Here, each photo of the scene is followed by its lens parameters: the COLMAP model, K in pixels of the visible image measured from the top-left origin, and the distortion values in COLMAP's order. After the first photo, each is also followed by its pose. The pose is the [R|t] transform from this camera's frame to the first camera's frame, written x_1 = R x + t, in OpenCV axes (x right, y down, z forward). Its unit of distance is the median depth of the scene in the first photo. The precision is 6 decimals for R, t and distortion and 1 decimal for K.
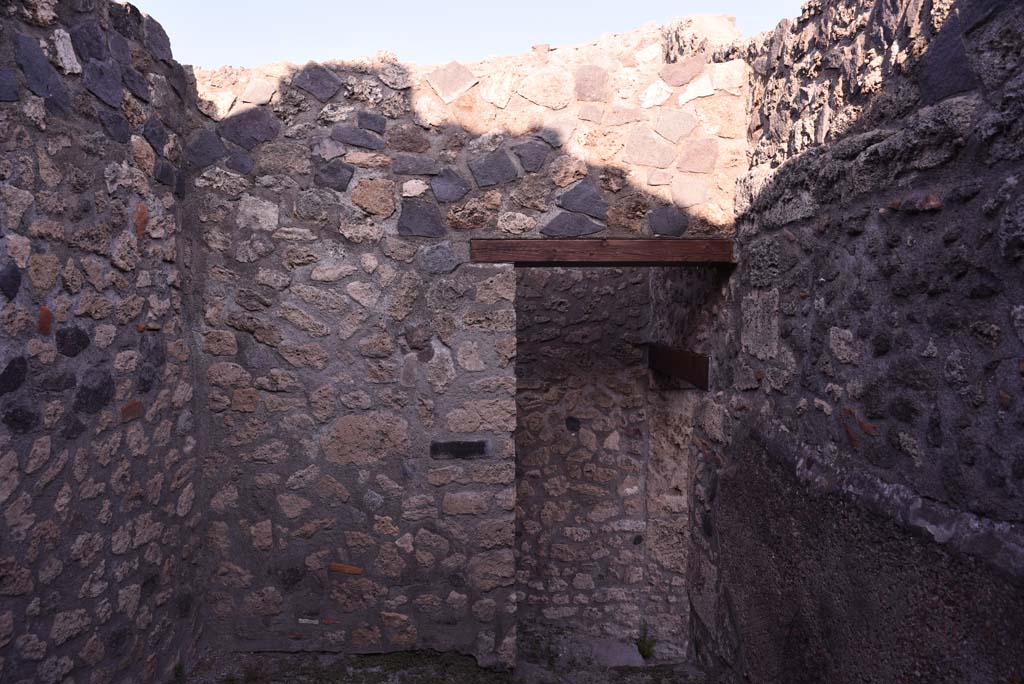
lens RADIAL K [[697.3, 0, 507.1], [0, 697.3, 351.9], [0, 0, 1]] dist [-0.132852, 0.090800]
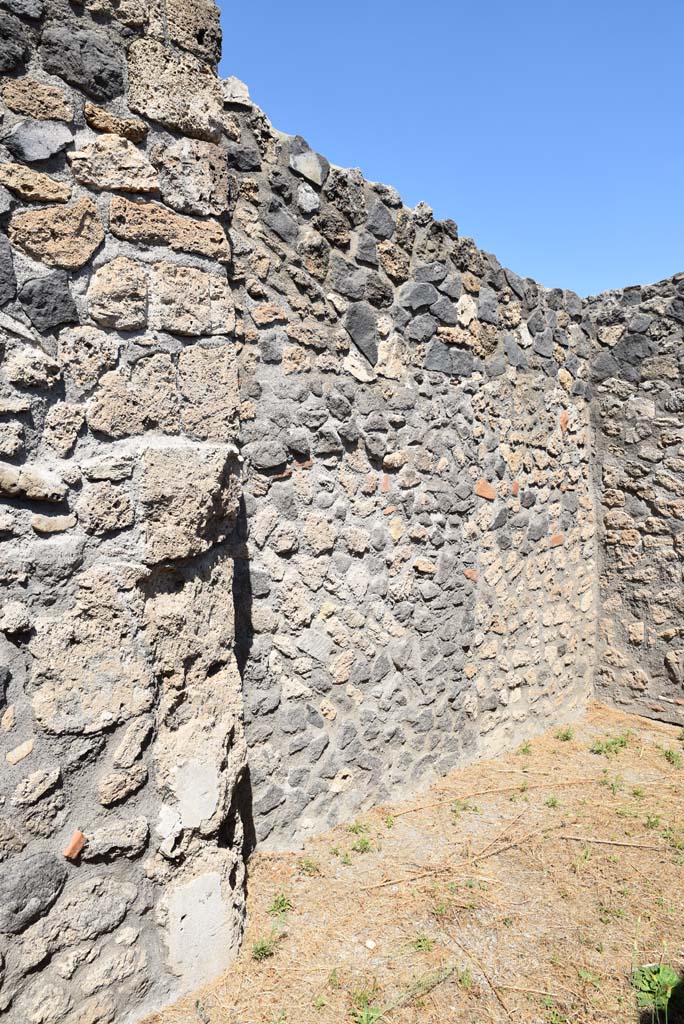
lens RADIAL K [[697.3, 0, 338.4], [0, 697.3, 511.4], [0, 0, 1]] dist [-0.132852, 0.090800]
pose [[0.698352, 0.039092, -0.714686, 0.289175], [-0.011878, 0.999003, 0.043038, -0.053429], [0.715656, -0.021567, 0.698120, -0.596487]]
